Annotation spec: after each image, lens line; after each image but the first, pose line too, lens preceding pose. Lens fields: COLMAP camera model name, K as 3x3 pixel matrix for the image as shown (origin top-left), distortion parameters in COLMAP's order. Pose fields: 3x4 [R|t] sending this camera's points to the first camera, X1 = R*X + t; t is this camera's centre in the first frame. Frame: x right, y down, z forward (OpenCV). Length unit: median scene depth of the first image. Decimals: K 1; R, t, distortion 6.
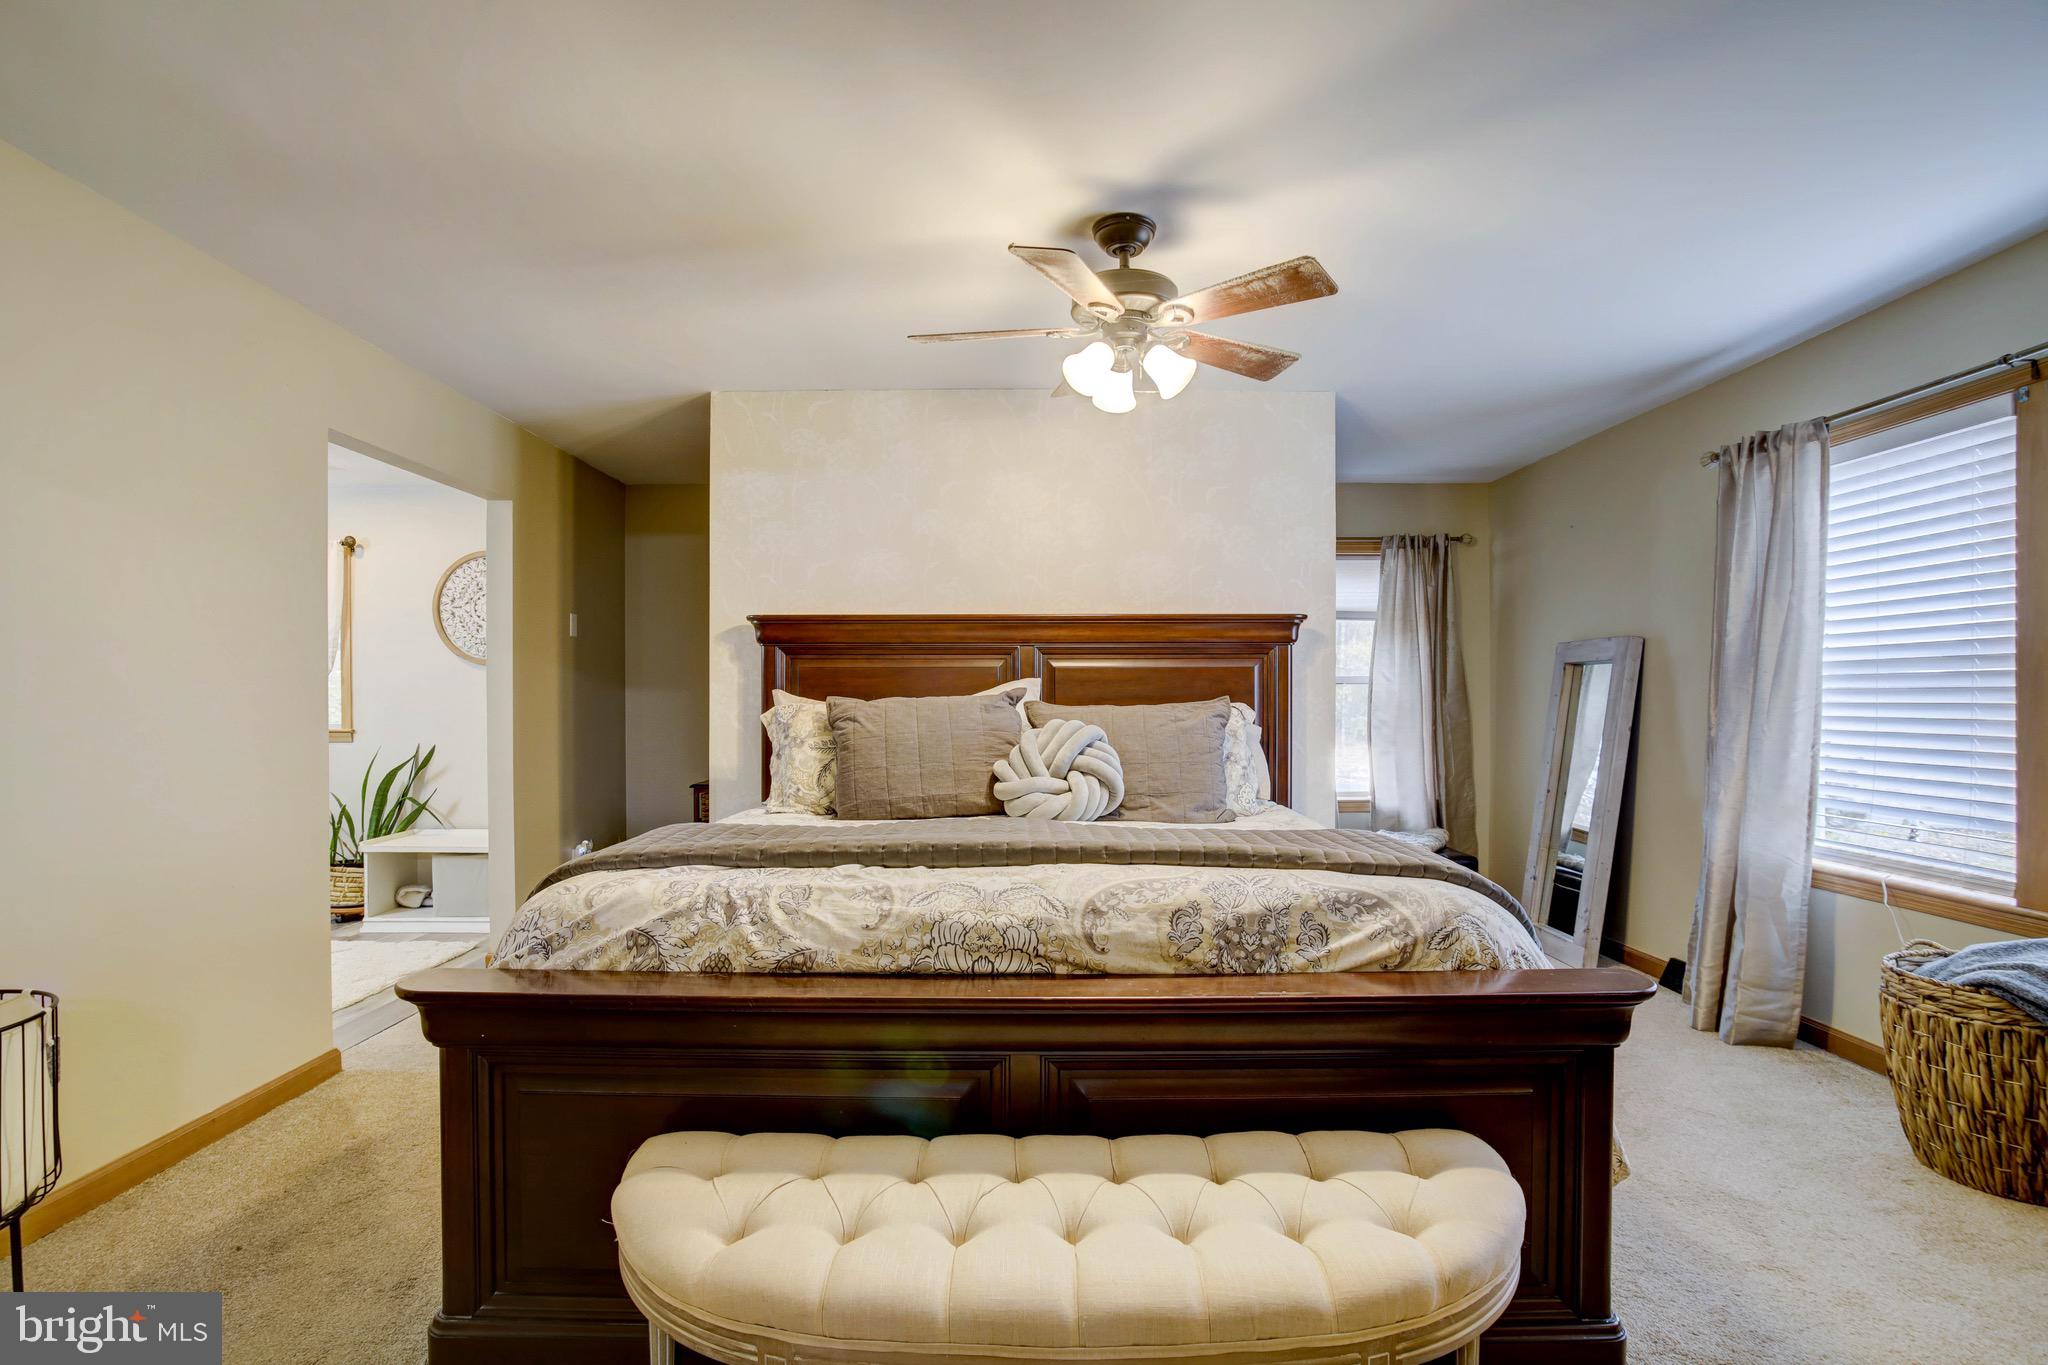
lens RADIAL K [[1010.7, 0, 1019.4], [0, 1010.7, 708.0], [0, 0, 1]] dist [-0.060186, 0.027548]
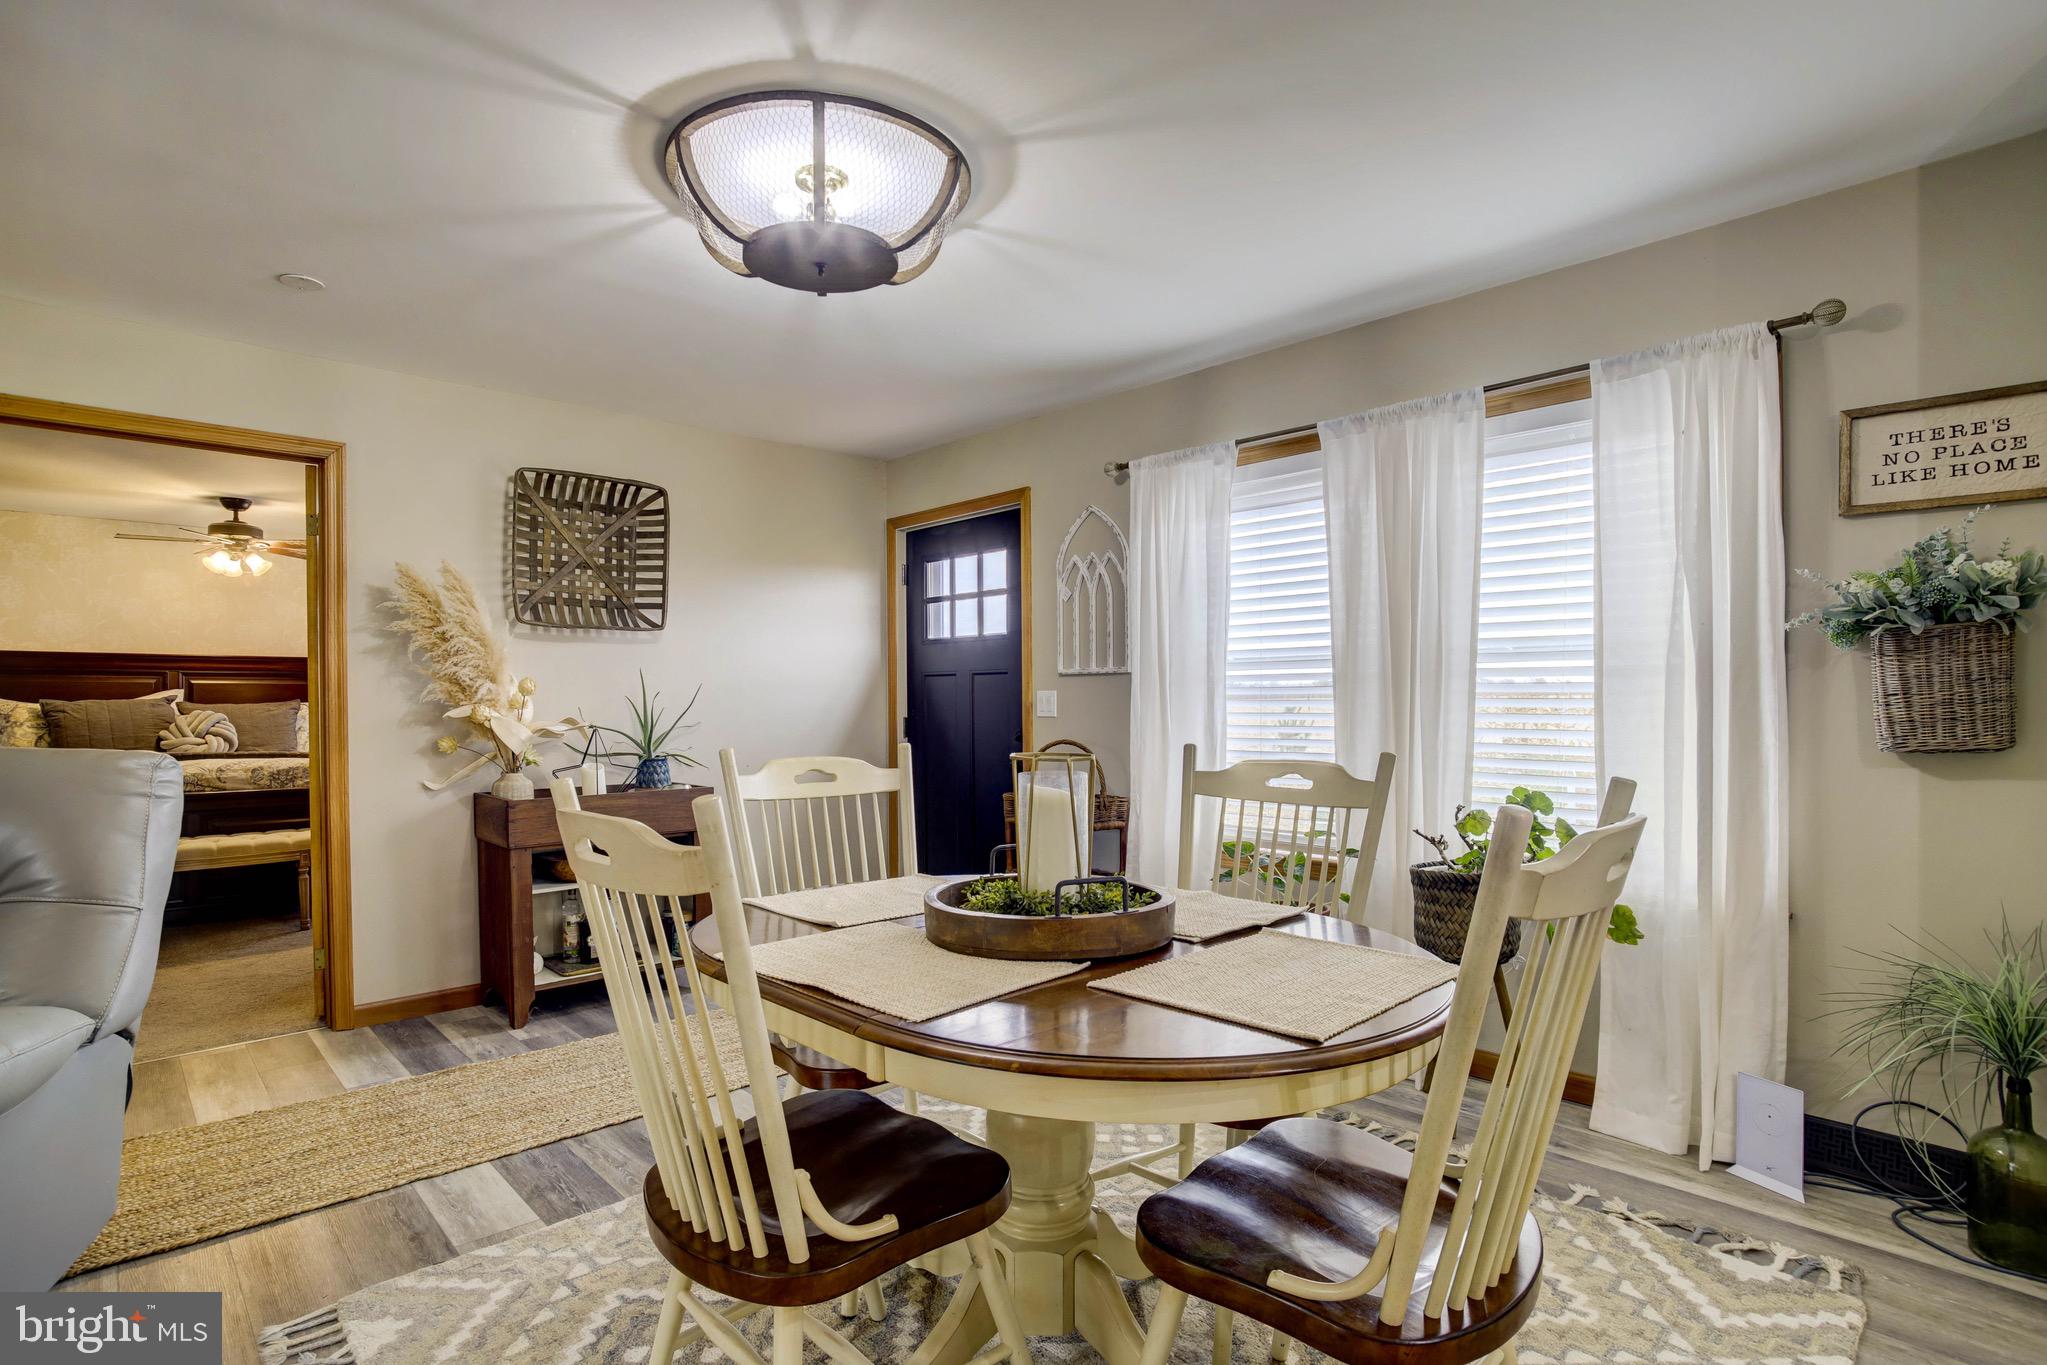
lens RADIAL K [[1010.2, 0, 1018.9], [0, 1010.2, 708.0], [0, 0, 1]] dist [-0.060186, 0.027548]
pose [[0.726582, -0.007316, 0.687041, -0.118404], [0.007235, 0.999969, 0.002997, 0.012283], [-0.687042, 0.002793, 0.726612, -1.577541]]
